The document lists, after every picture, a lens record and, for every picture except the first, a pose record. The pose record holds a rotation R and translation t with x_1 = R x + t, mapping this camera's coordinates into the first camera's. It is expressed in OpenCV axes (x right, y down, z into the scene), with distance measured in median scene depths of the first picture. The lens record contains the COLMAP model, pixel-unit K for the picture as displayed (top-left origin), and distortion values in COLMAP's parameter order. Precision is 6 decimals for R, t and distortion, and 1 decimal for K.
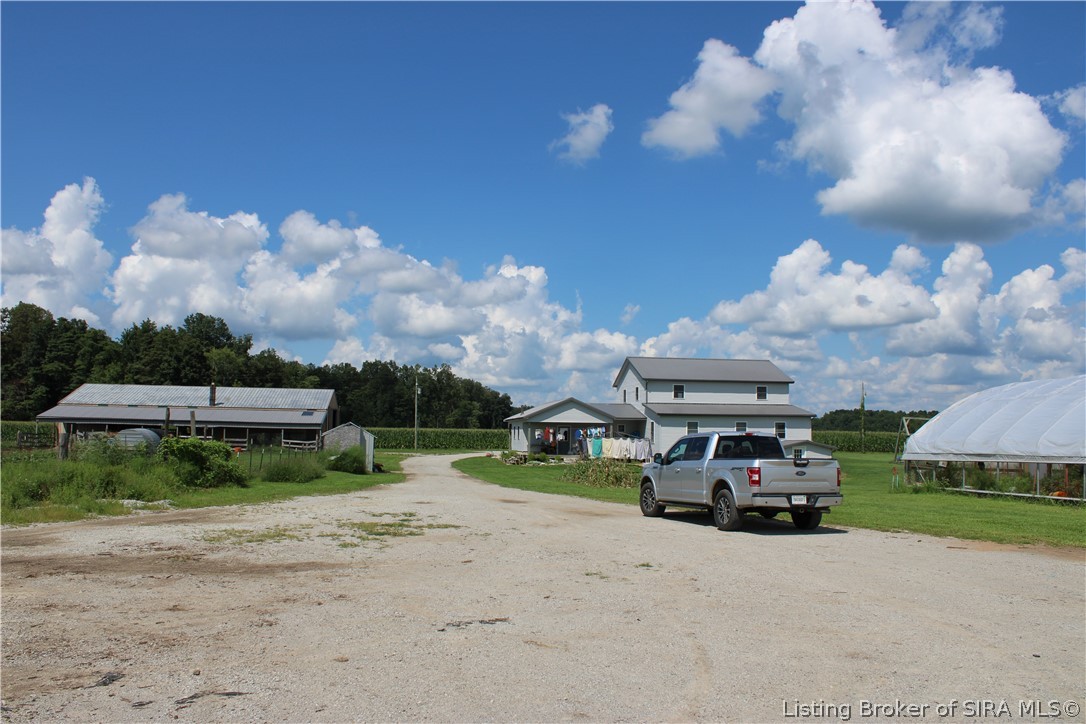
lens RADIAL K [[910.6, 0, 539.8], [0, 910.6, 367.0], [0, 0, 1]] dist [-0.174144, 0.171979]
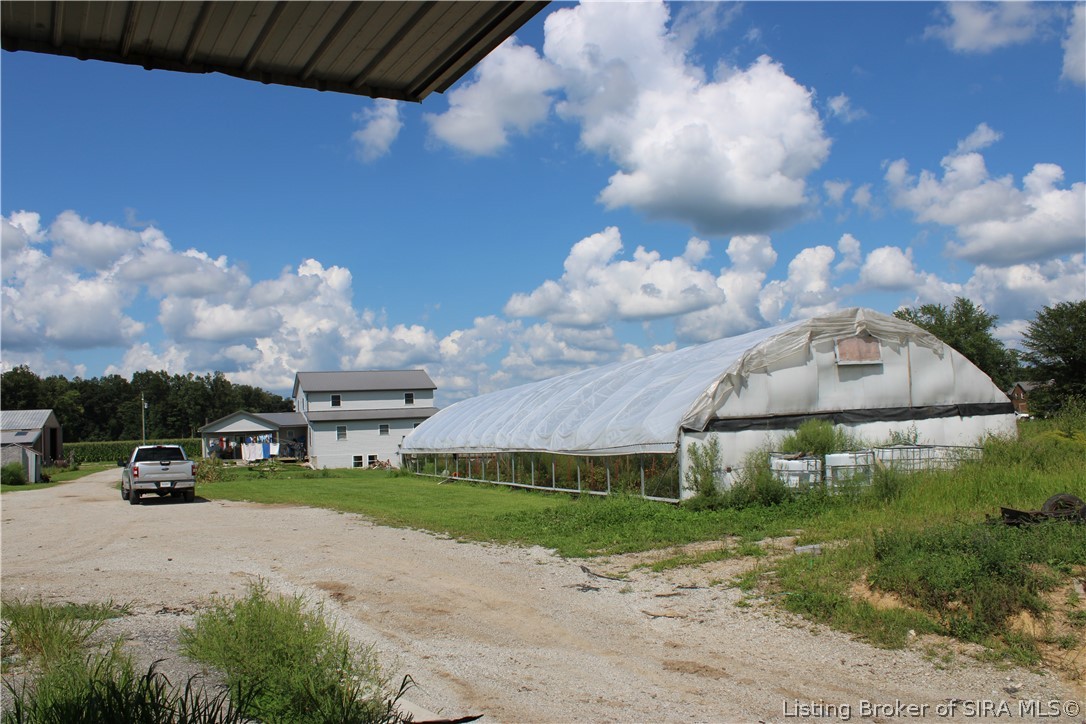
lens RADIAL K [[910.6, 0, 539.8], [0, 910.6, 367.0], [0, 0, 1]] dist [-0.174144, 0.171979]
pose [[0.975050, -0.040641, 0.218232, 0.143356], [0.039693, 0.999174, 0.008728, -0.015214], [-0.218407, 0.000152, 0.975858, -0.192325]]
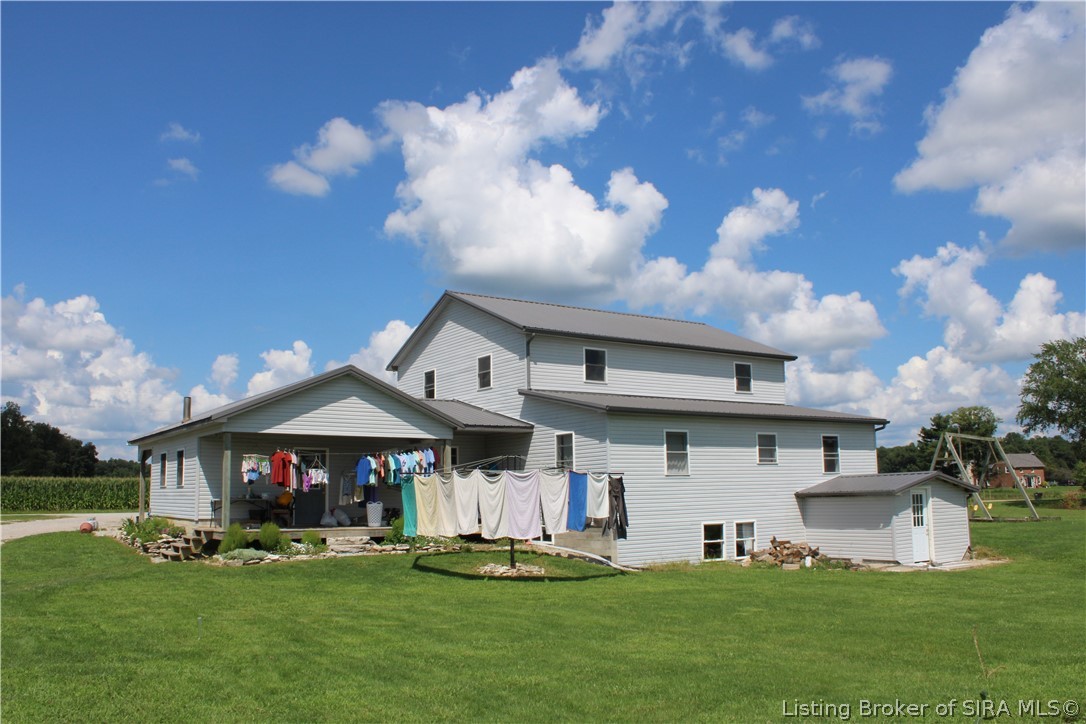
lens RADIAL K [[910.6, 0, 539.8], [0, 910.6, 367.0], [0, 0, 1]] dist [-0.174144, 0.171979]
pose [[0.906195, 0.034671, 0.421435, -0.041677], [-0.009280, 0.998023, -0.062153, 0.049386], [-0.422757, 0.052412, 0.904726, 0.576714]]
